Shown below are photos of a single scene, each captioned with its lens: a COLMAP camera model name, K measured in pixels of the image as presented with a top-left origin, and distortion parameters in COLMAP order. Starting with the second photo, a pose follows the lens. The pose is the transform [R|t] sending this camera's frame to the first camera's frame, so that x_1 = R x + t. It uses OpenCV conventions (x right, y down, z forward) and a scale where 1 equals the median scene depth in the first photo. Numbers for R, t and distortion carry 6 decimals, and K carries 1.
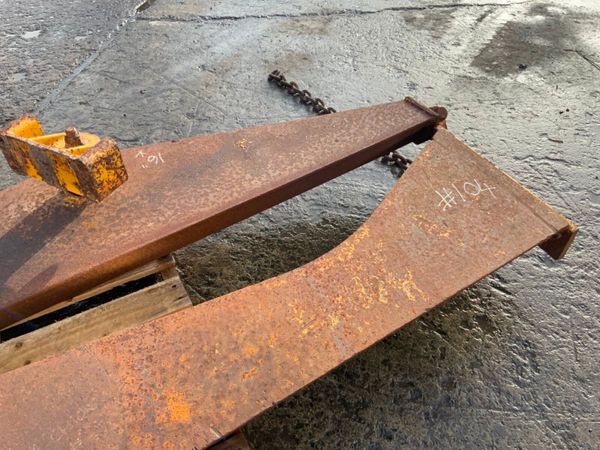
lens RADIAL K [[495.2, 0, 300.0], [0, 495.2, 225.0], [0, 0, 1]] dist [0.111333, -0.227737]
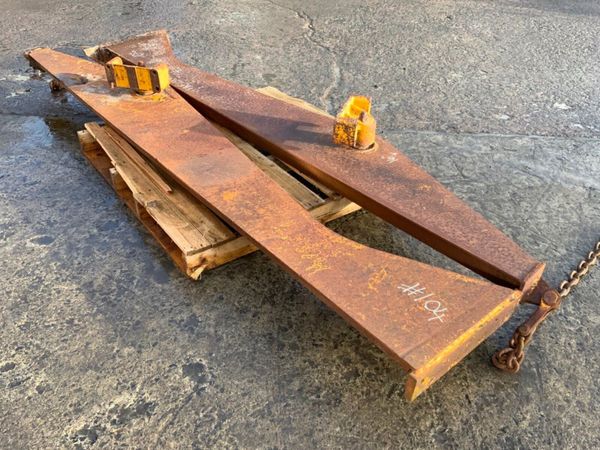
lens RADIAL K [[495.2, 0, 300.0], [0, 495.2, 225.0], [0, 0, 1]] dist [0.111333, -0.227737]
pose [[0.144266, 0.615839, -0.774551, 1.150126], [-0.703220, 0.614495, 0.357600, -0.410178], [0.696182, 0.493090, 0.521721, 0.081164]]
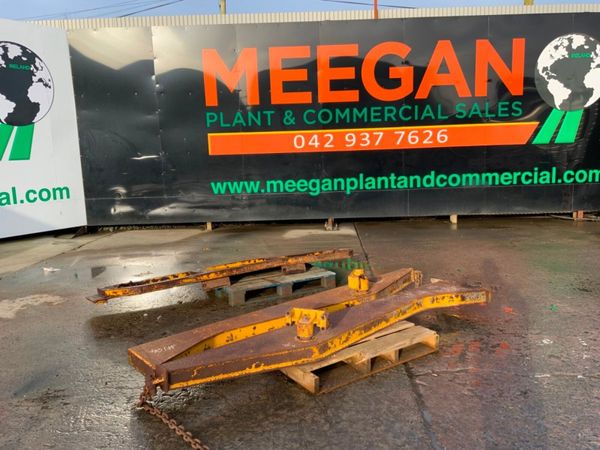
lens RADIAL K [[495.2, 0, 300.0], [0, 495.2, 225.0], [0, 0, 1]] dist [0.111333, -0.227737]
pose [[-0.992193, 0.060952, -0.108799, -0.144187], [-0.048289, 0.616587, 0.785805, -2.668329], [0.114980, 0.784924, -0.608830, 2.260613]]
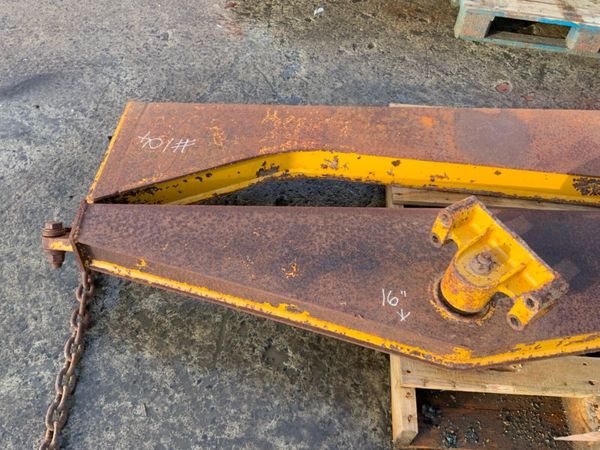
lens RADIAL K [[495.2, 0, 300.0], [0, 495.2, 225.0], [0, 0, 1]] dist [0.111333, -0.227737]
pose [[-0.852700, -0.419622, 0.311159, -0.417029], [0.326337, 0.037243, 0.944520, -1.126609], [-0.407930, 0.906934, 0.105181, 0.960865]]
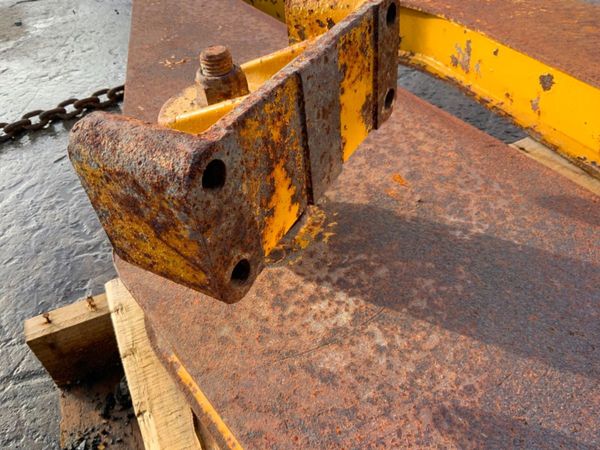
lens RADIAL K [[495.2, 0, 300.0], [0, 495.2, 225.0], [0, 0, 1]] dist [0.111333, -0.227737]
pose [[0.055850, -0.648400, 0.759248, -0.758181], [0.749865, 0.529325, 0.396886, -0.212546], [-0.659230, 0.547168, 0.515775, 0.828173]]
